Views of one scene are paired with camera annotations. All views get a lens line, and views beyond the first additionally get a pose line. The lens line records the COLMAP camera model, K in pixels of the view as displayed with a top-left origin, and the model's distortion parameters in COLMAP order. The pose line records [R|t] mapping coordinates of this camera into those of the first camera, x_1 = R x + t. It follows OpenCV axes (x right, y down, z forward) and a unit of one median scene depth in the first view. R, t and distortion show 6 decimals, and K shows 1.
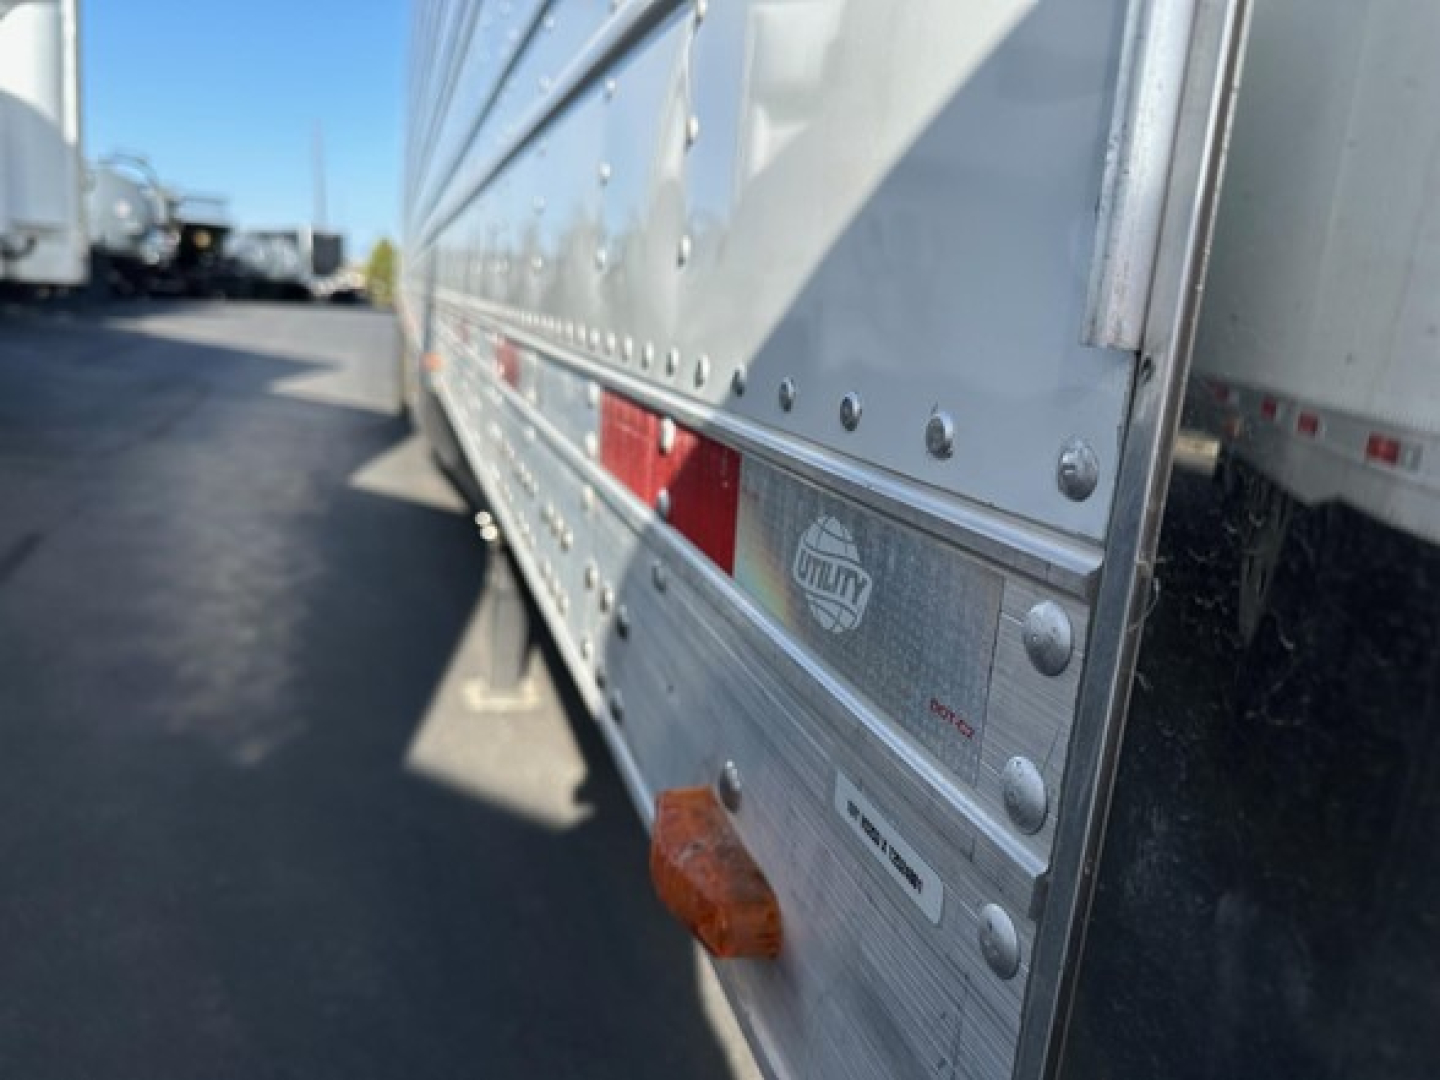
lens RADIAL K [[1009.3, 0, 717.6], [0, 1009.3, 538.0], [0, 0, 1]] dist [0.072813, -0.078053]
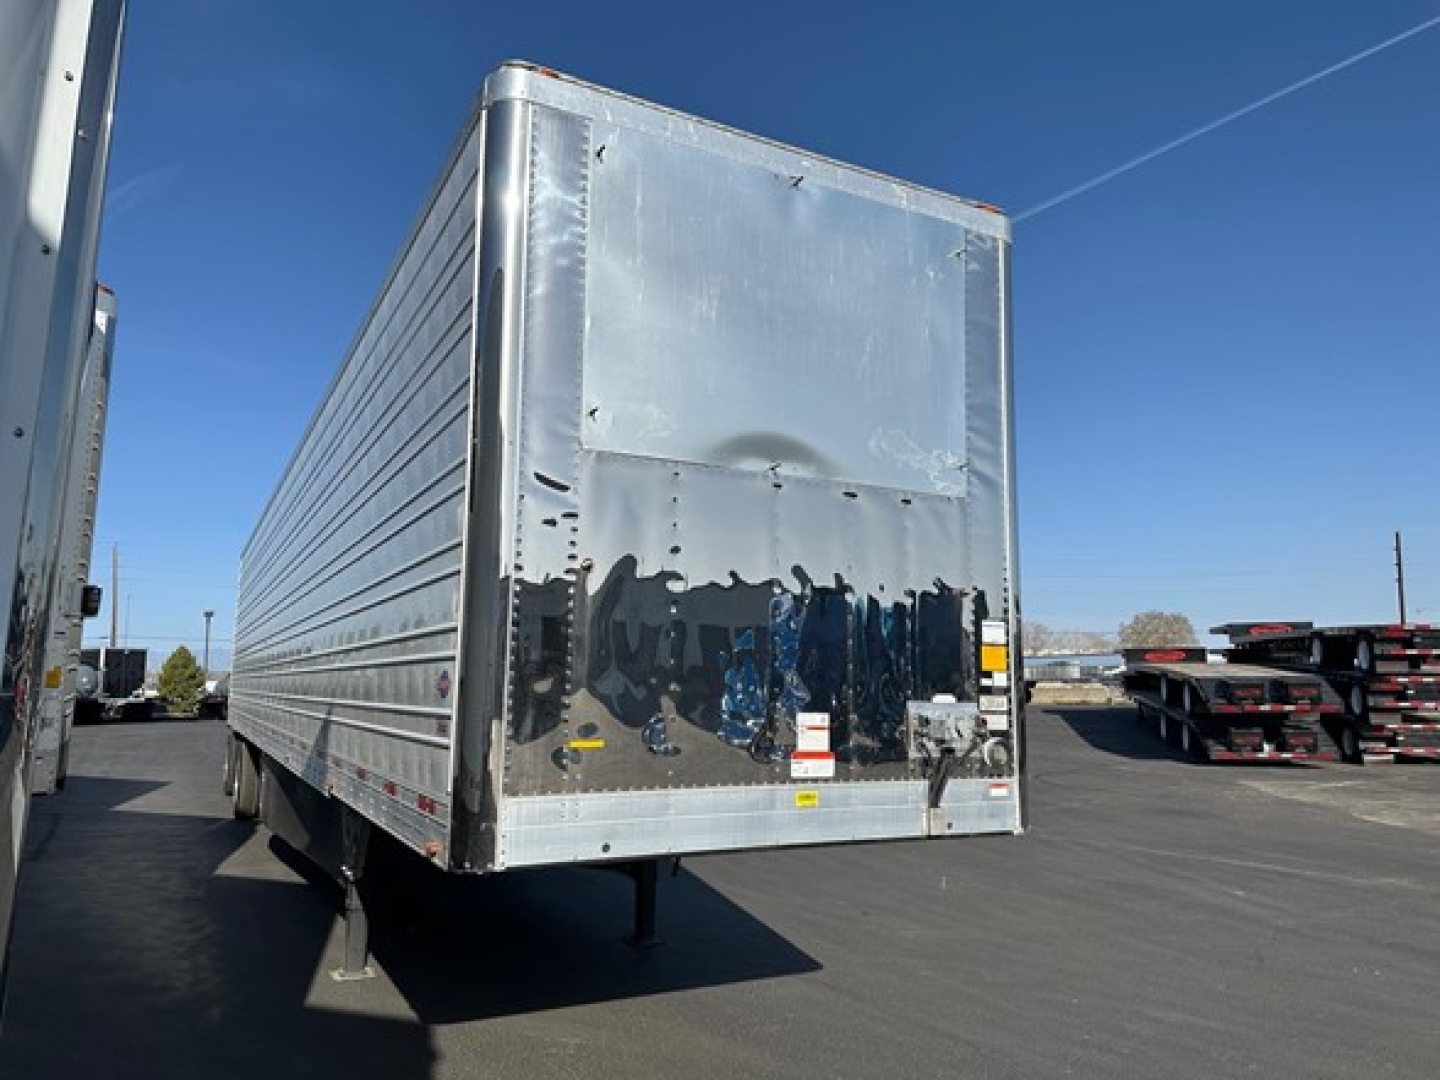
lens RADIAL K [[1009.3, 0, 723.7], [0, 1009.3, 540.5], [0, 0, 1]] dist [0.072813, -0.078053]
pose [[0.979681, -0.045482, 0.195337, 0.078135], [0.110731, 0.934711, -0.337719, 0.096579], [-0.167223, 0.352487, 0.920755, -0.763815]]
